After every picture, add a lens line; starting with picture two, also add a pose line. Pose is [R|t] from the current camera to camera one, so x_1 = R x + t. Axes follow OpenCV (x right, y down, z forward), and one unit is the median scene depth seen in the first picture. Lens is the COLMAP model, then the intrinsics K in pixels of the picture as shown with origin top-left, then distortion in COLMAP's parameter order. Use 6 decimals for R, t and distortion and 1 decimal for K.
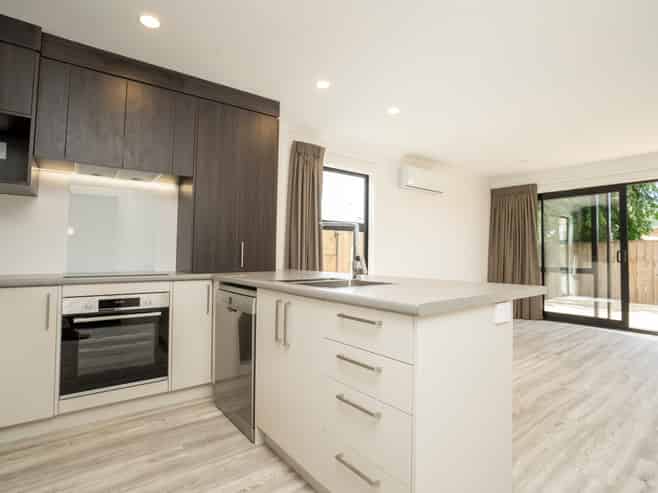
lens RADIAL K [[309.8, 0, 329.0], [0, 309.8, 246.5], [0, 0, 1]] dist [-0.019141, 0.000092]
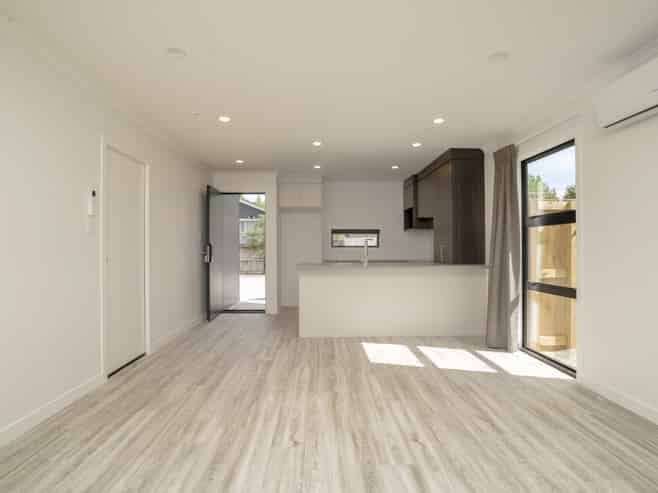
lens RADIAL K [[355.3, 0, 329.0], [0, 355.3, 246.5], [0, 0, 1]] dist [-0.022702, 0.000049]
pose [[-0.545371, -0.016812, -0.838026, 1.749983], [0.003457, 0.999745, -0.022306, 0.026793], [0.838187, -0.015062, -0.545174, 1.634749]]
